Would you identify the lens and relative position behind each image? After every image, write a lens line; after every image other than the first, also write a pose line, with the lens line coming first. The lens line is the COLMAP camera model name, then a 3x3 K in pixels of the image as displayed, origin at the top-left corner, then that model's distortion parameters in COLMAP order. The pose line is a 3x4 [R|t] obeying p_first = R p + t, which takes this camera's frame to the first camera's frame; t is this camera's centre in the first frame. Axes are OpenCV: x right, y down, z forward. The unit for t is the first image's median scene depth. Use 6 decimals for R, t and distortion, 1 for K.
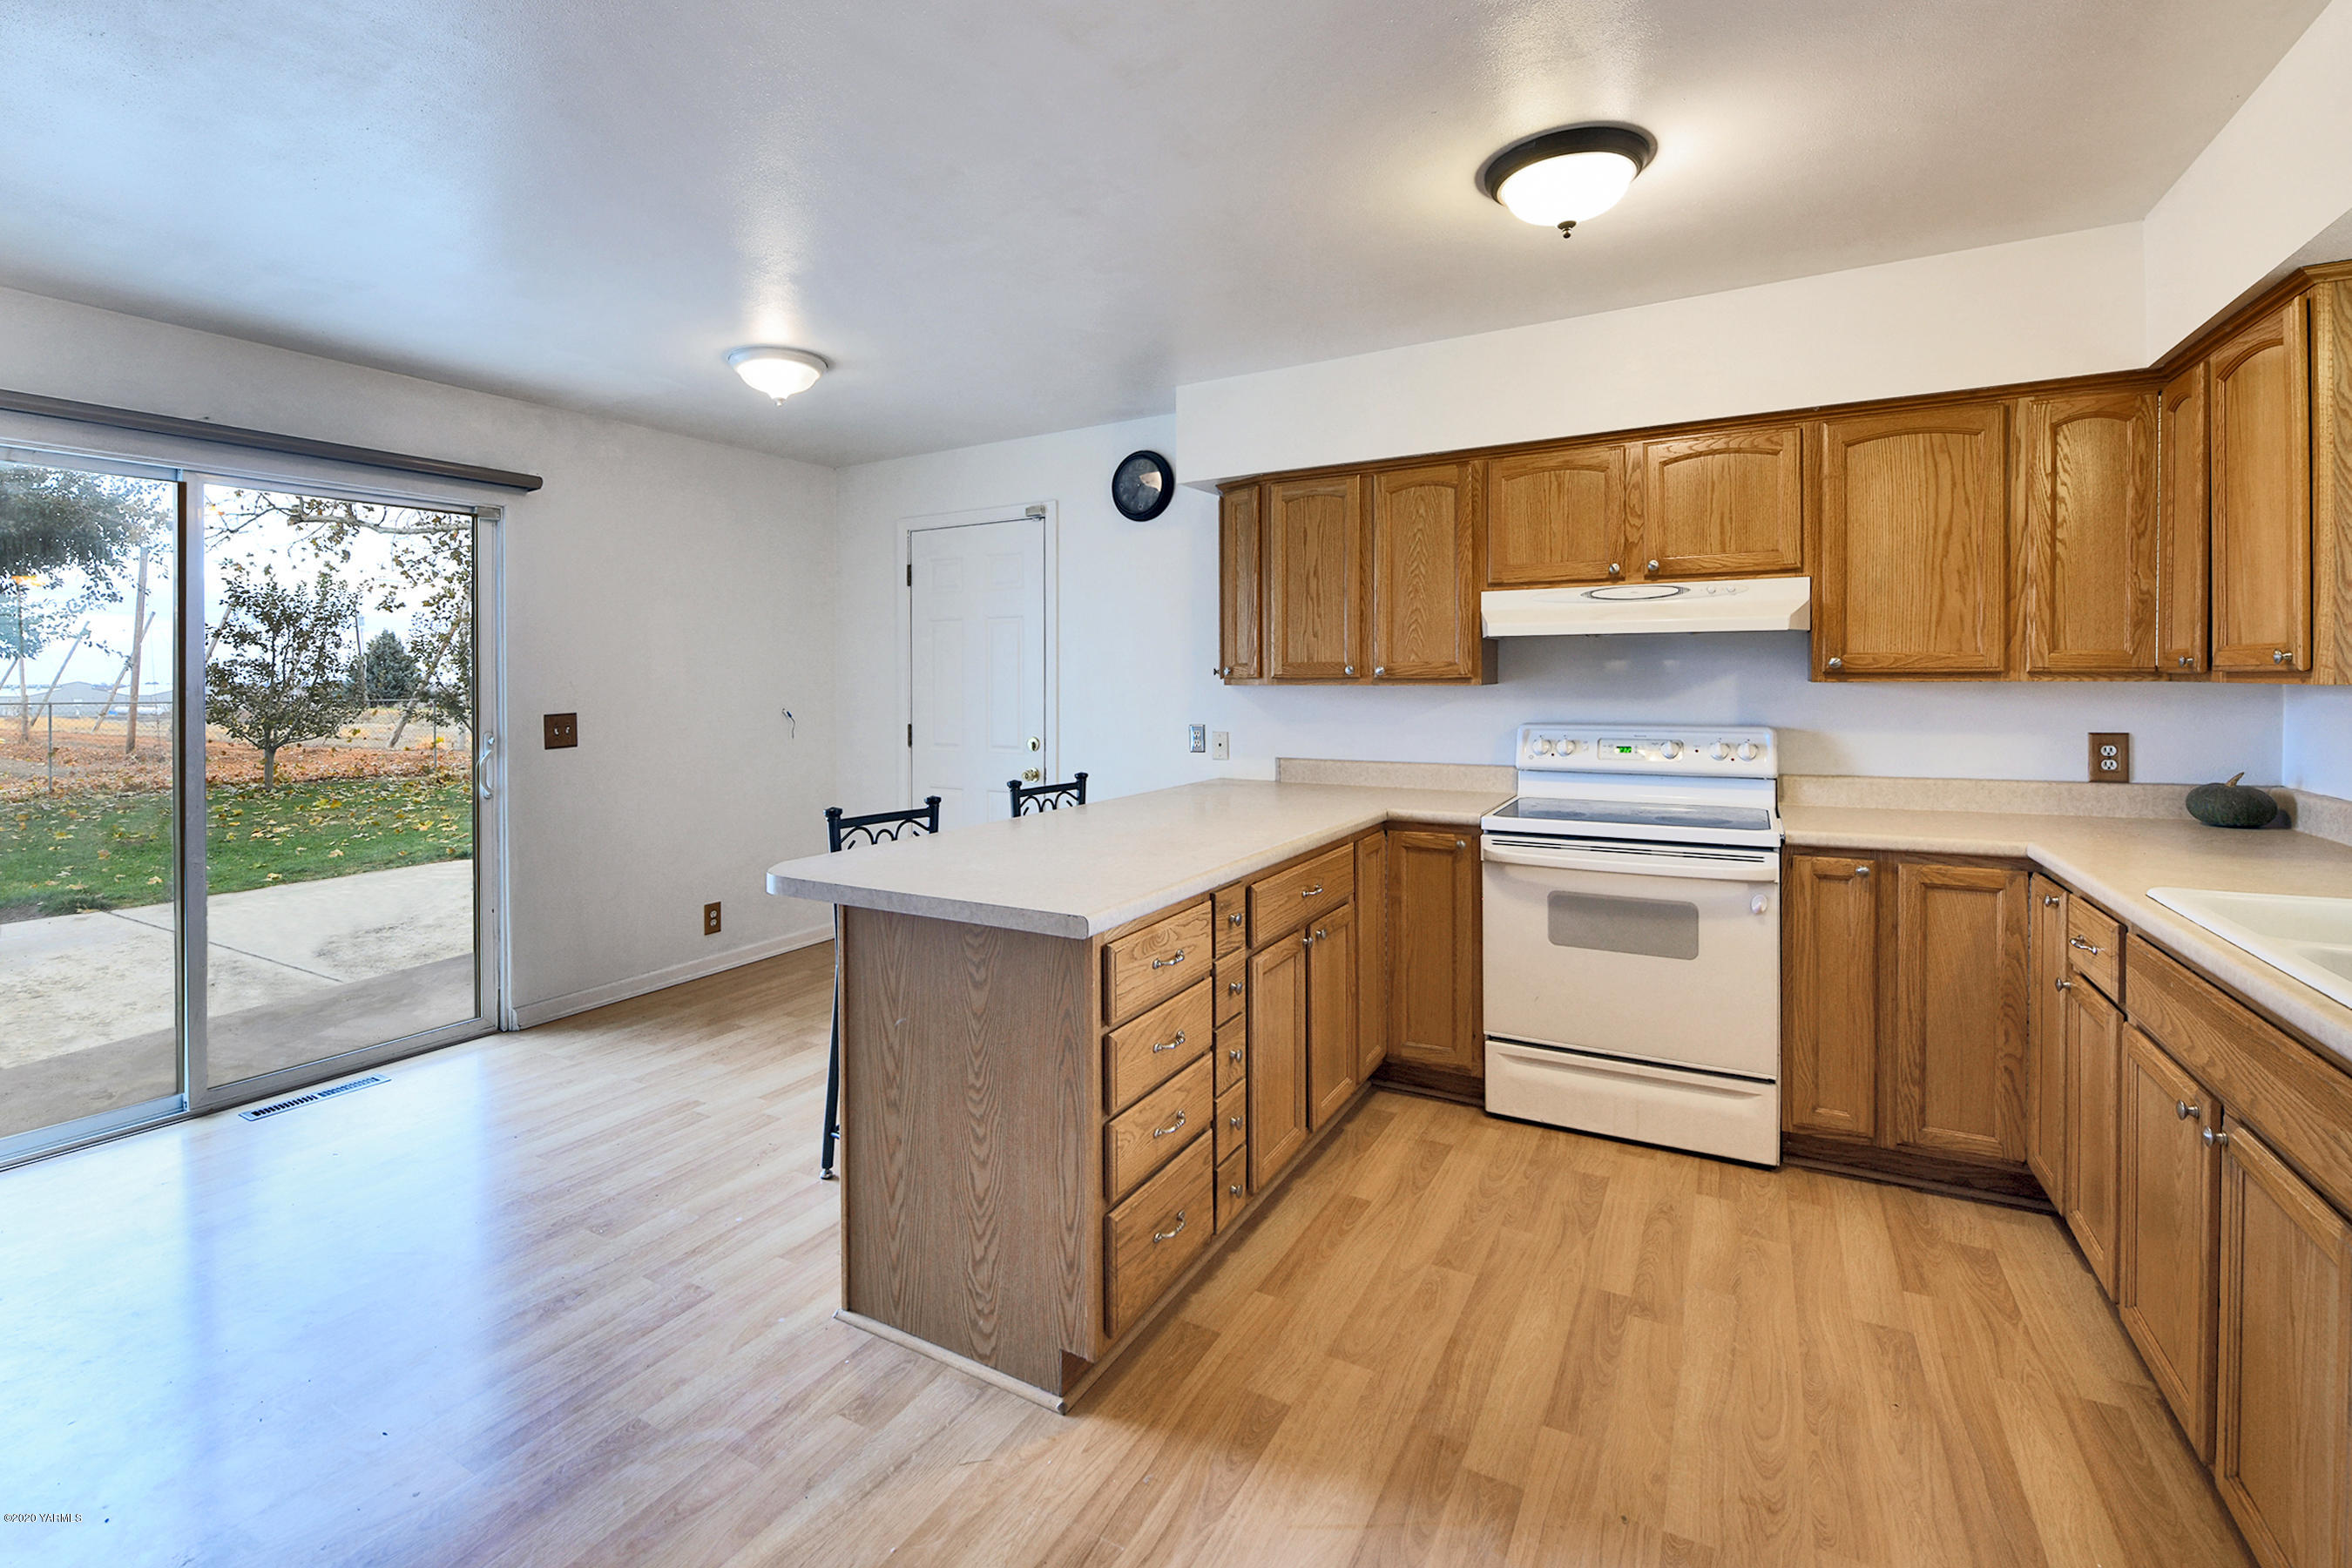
lens RADIAL K [[1019.7, 0, 1141.1], [0, 1019.7, 673.0], [0, 0, 1]] dist [-0.013685, -0.001382]
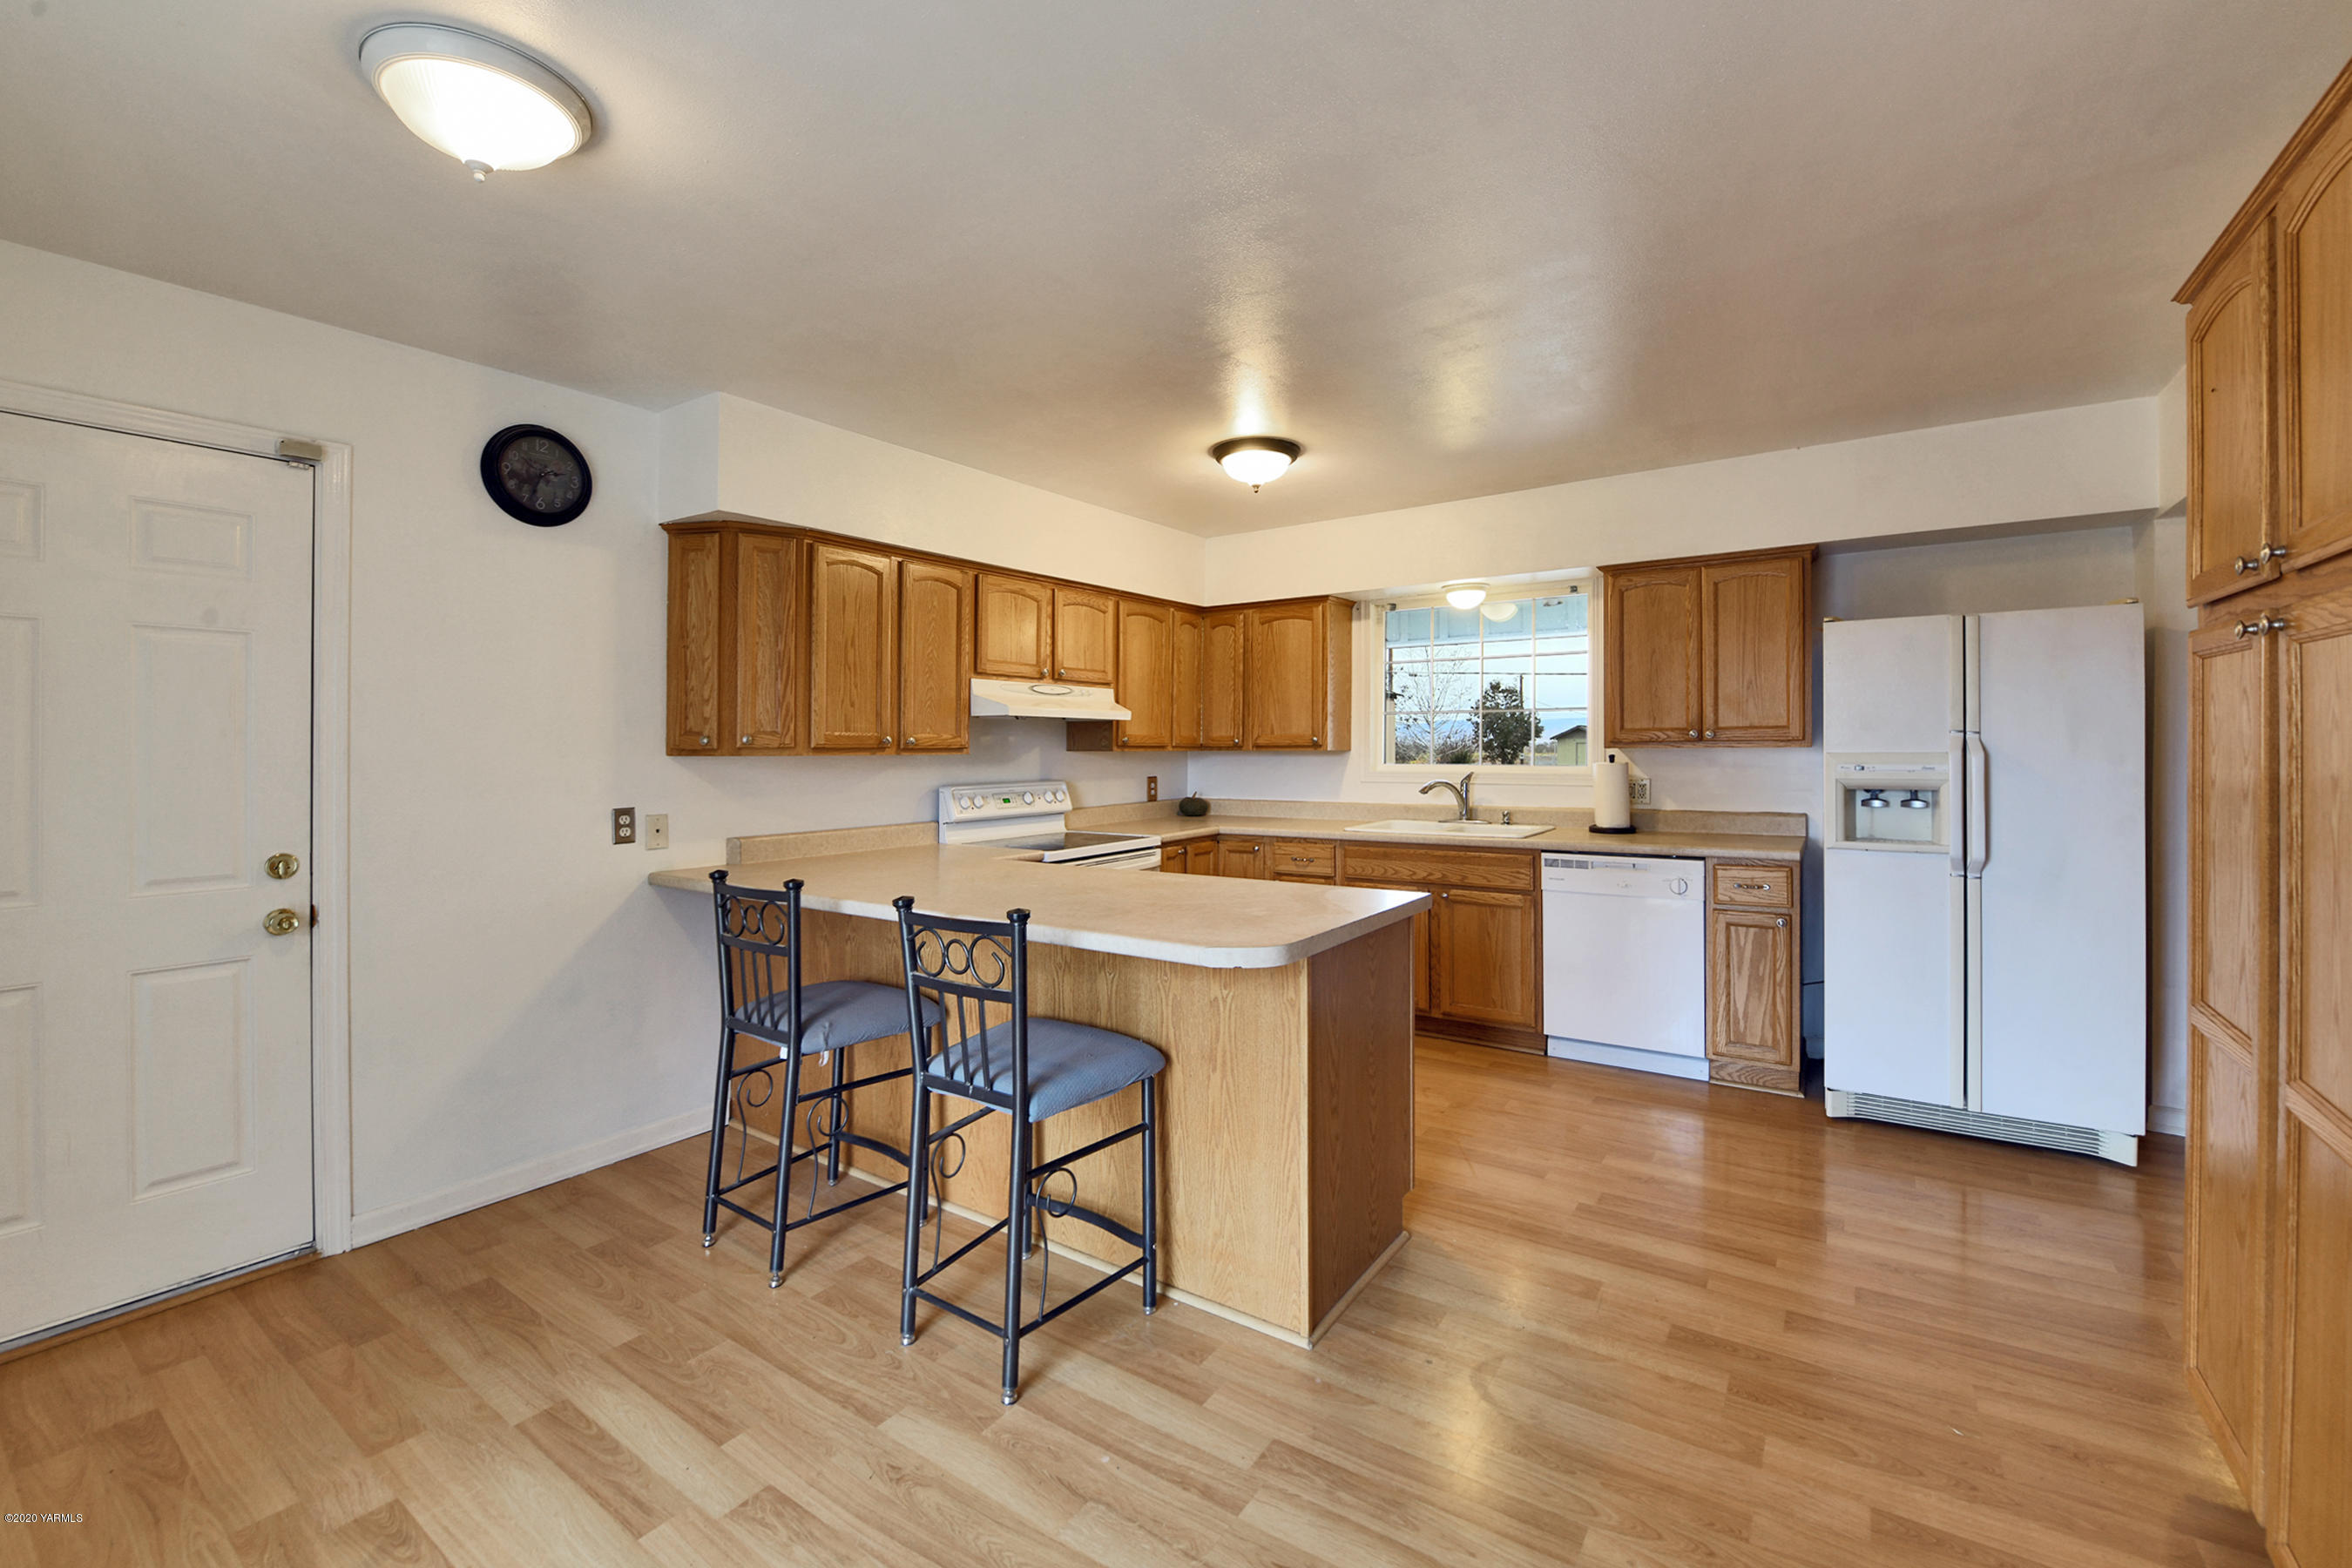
lens RADIAL K [[965.3, 0, 1192.0], [0, 965.3, 745.5], [0, 0, 1]] dist [-0.014113, -0.000580]
pose [[0.076587, 0.009677, 0.997016, -0.996599], [0.000281, 0.999953, -0.009727, 0.016638], [-0.997063, 0.001025, 0.076580, 0.796854]]
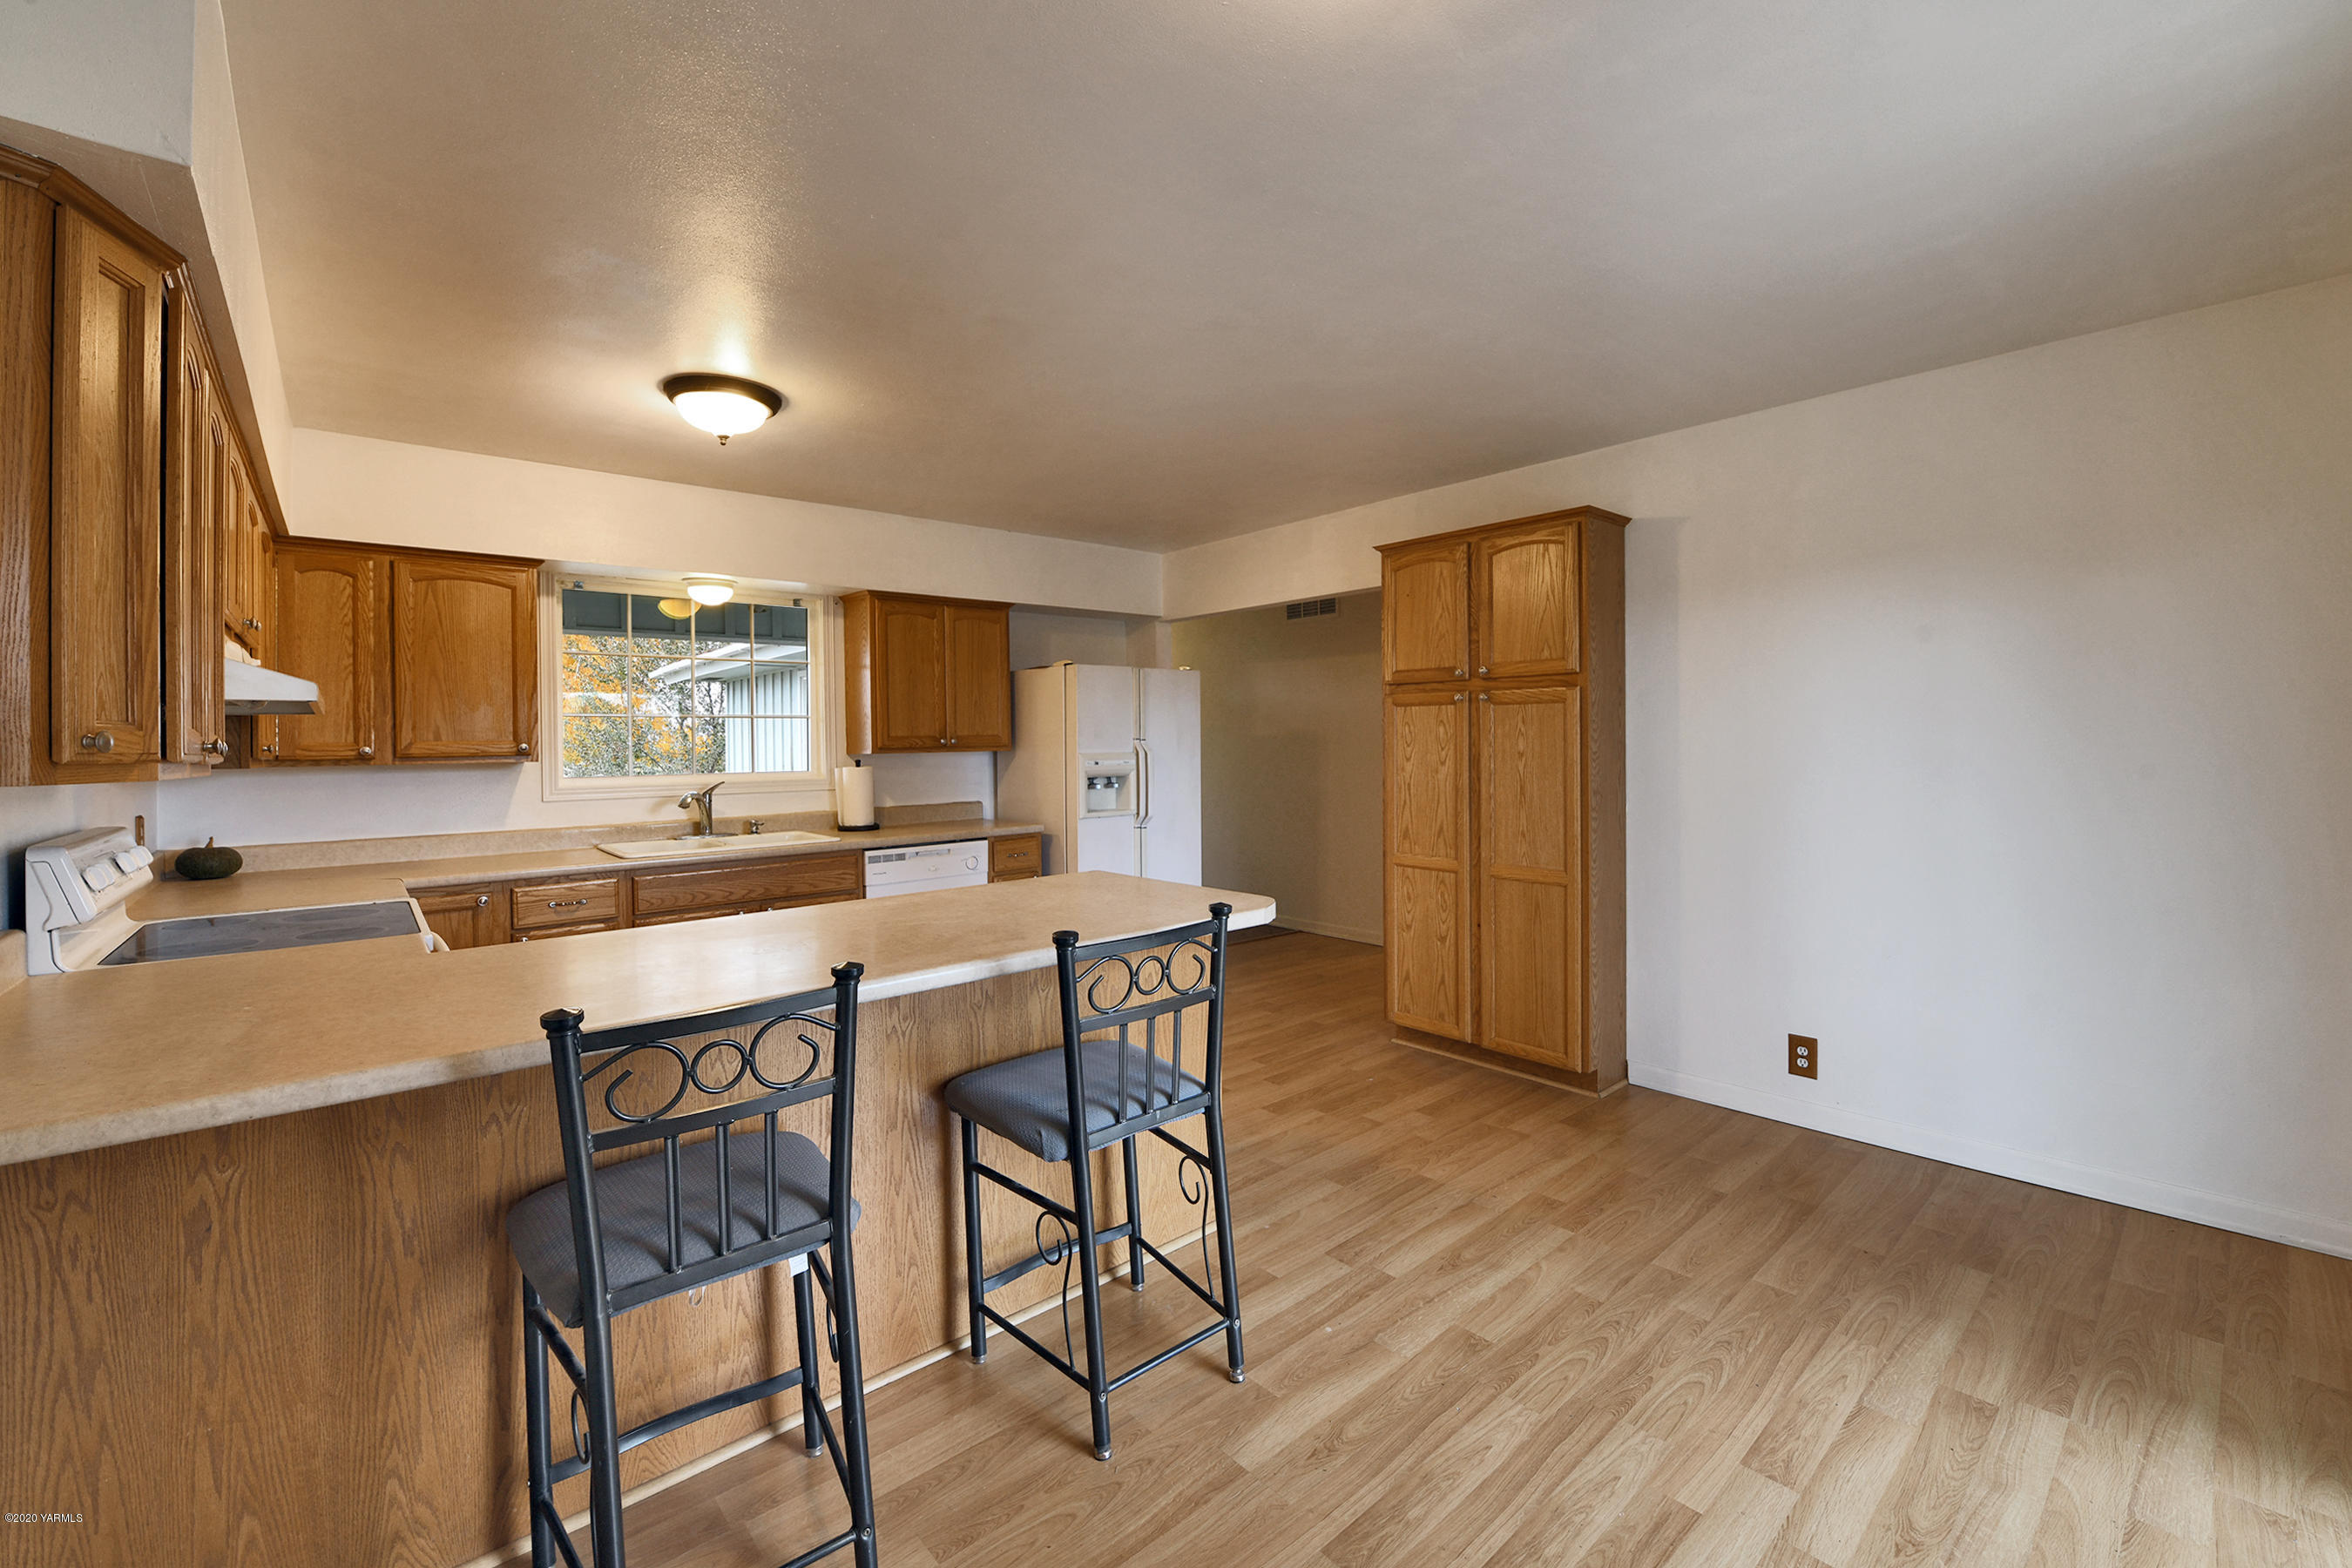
lens RADIAL K [[965.3, 0, 1192.0], [0, 965.3, 745.5], [0, 0, 1]] dist [-0.014113, -0.000580]
pose [[-0.946306, 0.022926, 0.322458, -0.515719], [0.022257, 0.999736, -0.005764, 0.013992], [-0.322505, 0.001722, -0.946566, 1.680180]]
